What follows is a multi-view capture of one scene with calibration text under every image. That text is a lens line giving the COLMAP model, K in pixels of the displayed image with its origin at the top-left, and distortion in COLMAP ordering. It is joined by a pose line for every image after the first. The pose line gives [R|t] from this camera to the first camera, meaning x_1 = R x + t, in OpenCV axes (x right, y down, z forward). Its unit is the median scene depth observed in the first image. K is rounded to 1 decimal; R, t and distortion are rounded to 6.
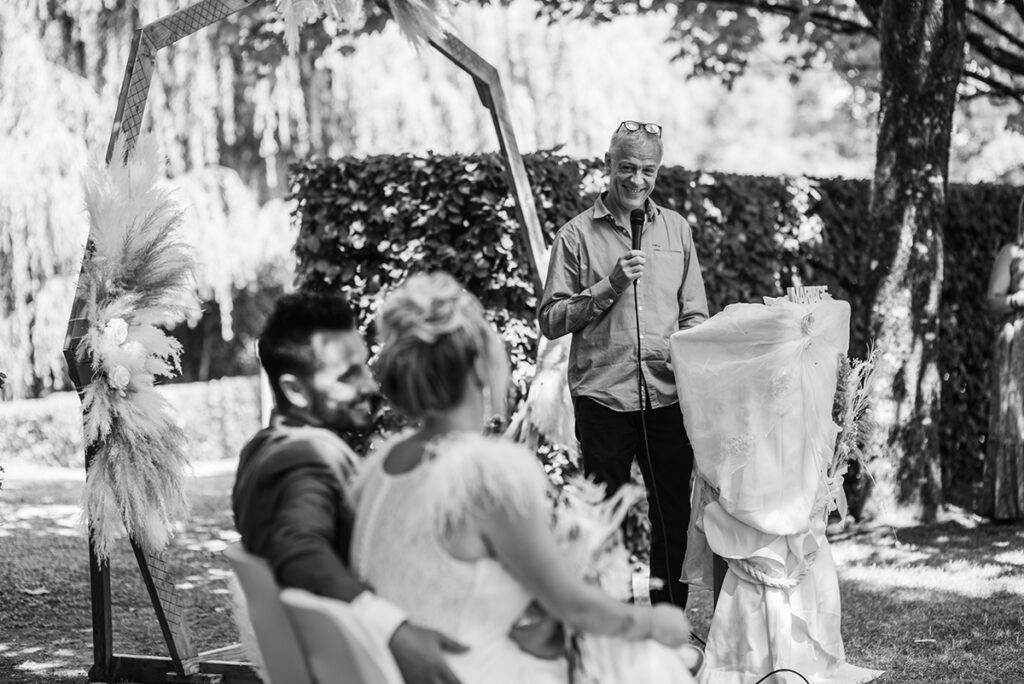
lens RADIAL K [[2461.7, 0, 510.4], [0, 2461.7, 340.1], [0, 0, 1]] dist [-0.031468, 0.000000]
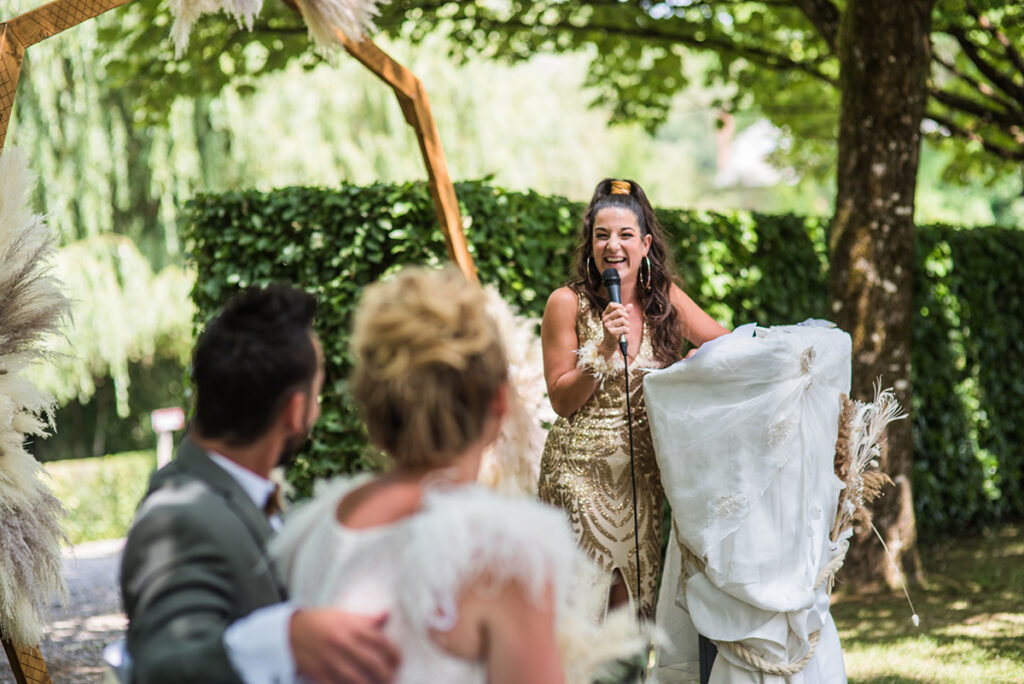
lens RADIAL K [[2461.7, 0, 513.9], [0, 2461.7, 344.6], [0, 0, 1]] dist [-0.031468, 0.000000]
pose [[0.998959, -0.016678, 0.042467, -0.010262], [0.017881, 0.999445, -0.028107, 0.007274], [-0.041975, 0.028837, 0.998702, 0.116640]]
